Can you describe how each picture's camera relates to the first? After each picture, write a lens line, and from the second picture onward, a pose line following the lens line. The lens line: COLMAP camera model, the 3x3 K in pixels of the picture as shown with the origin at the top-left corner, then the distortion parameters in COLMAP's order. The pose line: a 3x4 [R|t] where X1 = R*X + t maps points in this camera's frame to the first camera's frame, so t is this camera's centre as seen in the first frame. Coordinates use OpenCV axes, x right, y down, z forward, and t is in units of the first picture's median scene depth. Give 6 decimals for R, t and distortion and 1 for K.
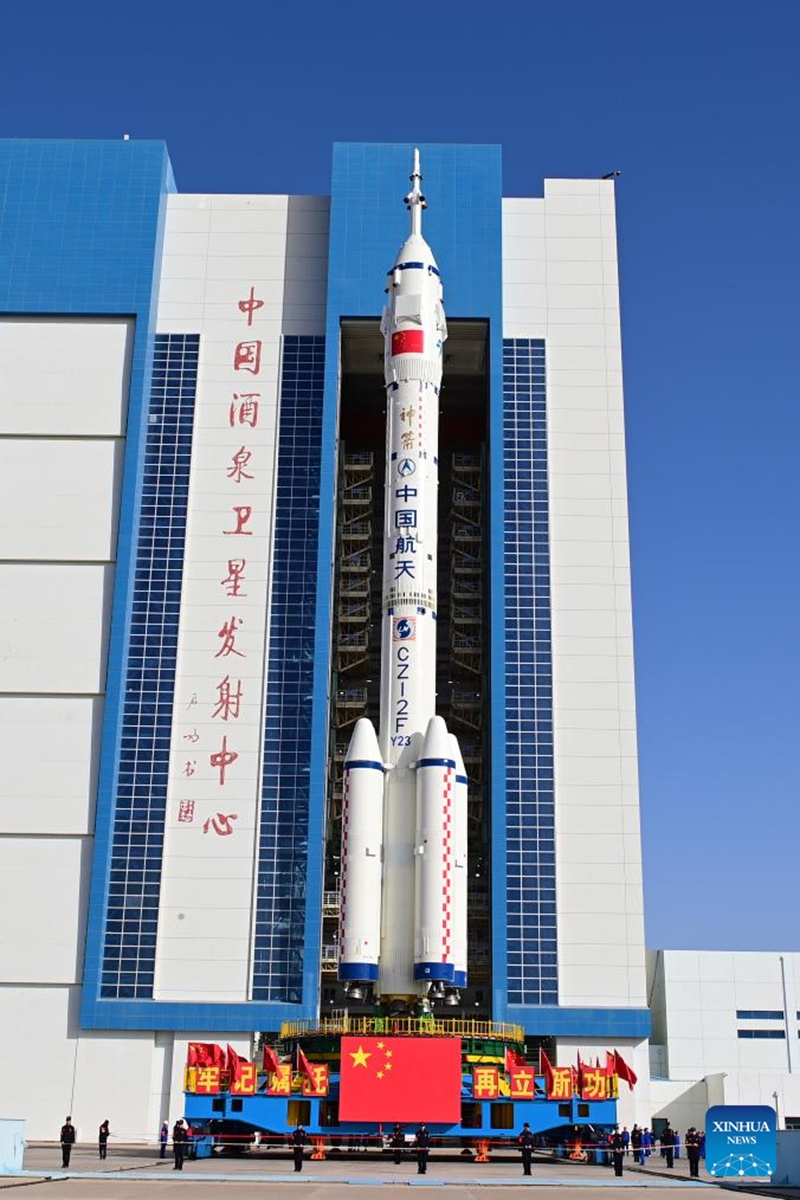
lens RADIAL K [[1461.7, 0, 404.0], [0, 1461.7, 597.0], [0, 0, 1]] dist [-0.013738, -0.021810]
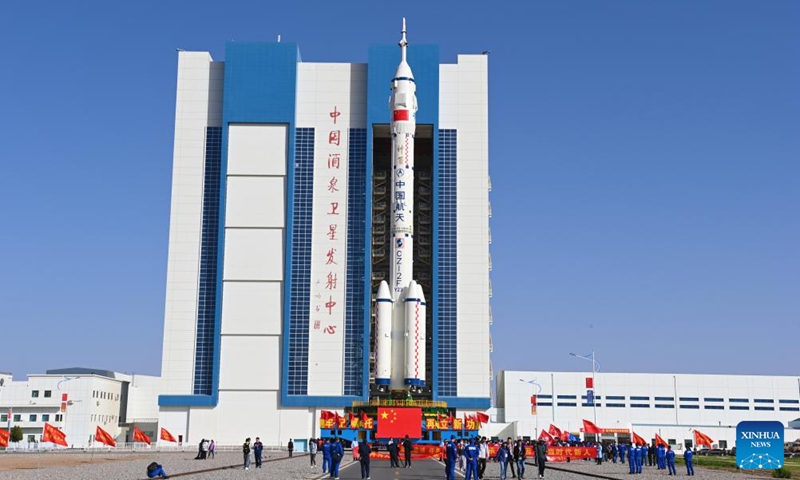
lens RADIAL K [[961.4, 0, 400.2], [0, 961.4, 254.8], [0, 0, 1]] dist [0.078933, 0.007795]
pose [[0.999975, -0.006357, -0.003112, 0.006347], [0.006763, 0.987853, 0.155242, -0.223260], [0.002087, -0.155259, 0.987872, -0.628874]]
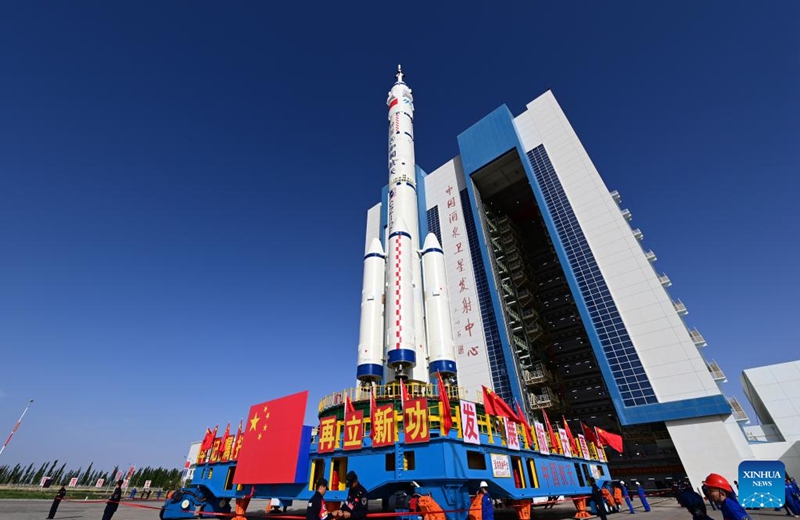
lens RADIAL K [[321.5, 0, 399.0], [0, 321.5, 255.2], [0, 0, 1]] dist [-0.012502, -0.000112]
pose [[0.753378, -0.404674, -0.518326, 0.121406], [0.242789, 0.903705, -0.352662, 0.153677], [0.611127, 0.139844, 0.779081, 0.418255]]
